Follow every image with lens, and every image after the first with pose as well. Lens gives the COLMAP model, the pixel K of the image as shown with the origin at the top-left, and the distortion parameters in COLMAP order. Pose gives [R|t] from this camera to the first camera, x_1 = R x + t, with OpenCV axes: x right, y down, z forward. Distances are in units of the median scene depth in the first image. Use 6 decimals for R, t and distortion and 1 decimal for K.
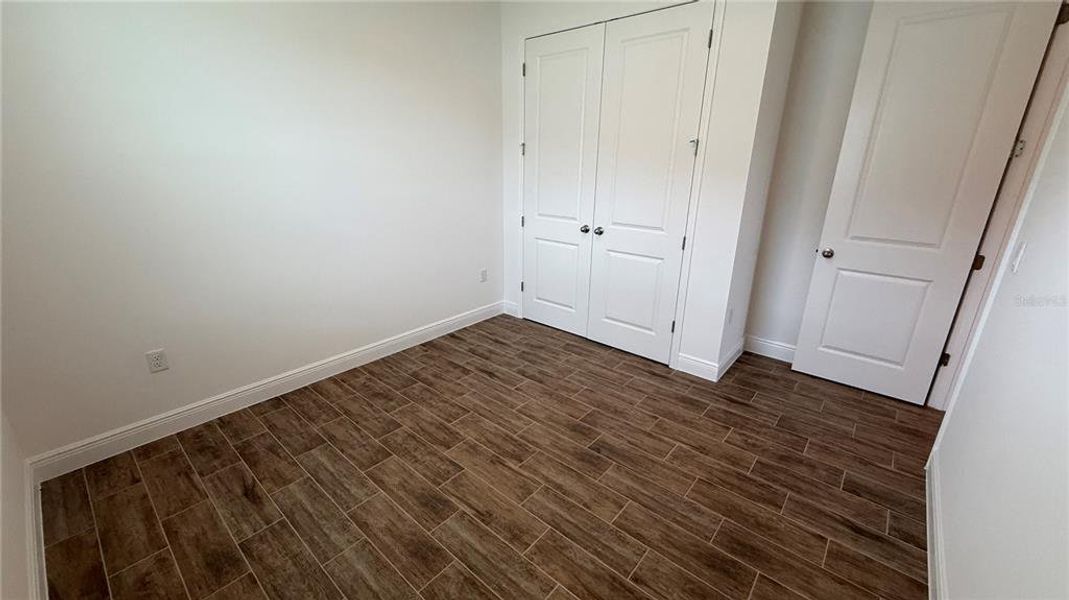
lens RADIAL K [[424.1, 0, 531.5], [0, 424.1, 299.9], [0, 0, 1]] dist [0.000433, -0.000120]
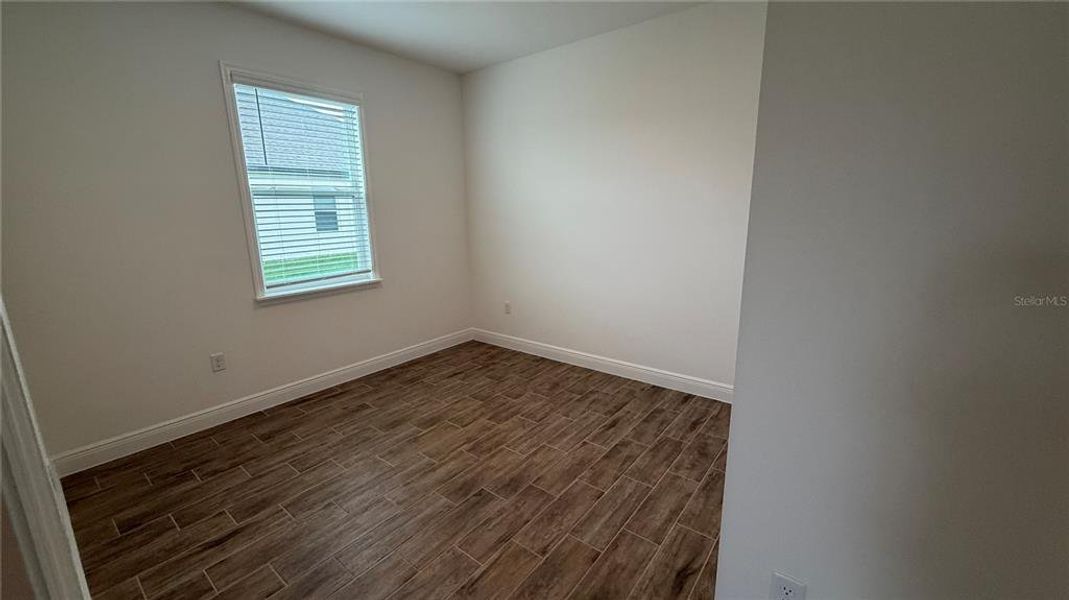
lens RADIAL K [[424.1, 0, 531.5], [0, 424.1, 299.9], [0, 0, 1]] dist [0.000433, -0.000120]
pose [[0.043554, 0.199238, -0.978983, 0.927612], [-0.299938, 0.937316, 0.177414, -0.243377], [0.952964, 0.285907, 0.100583, 0.815807]]
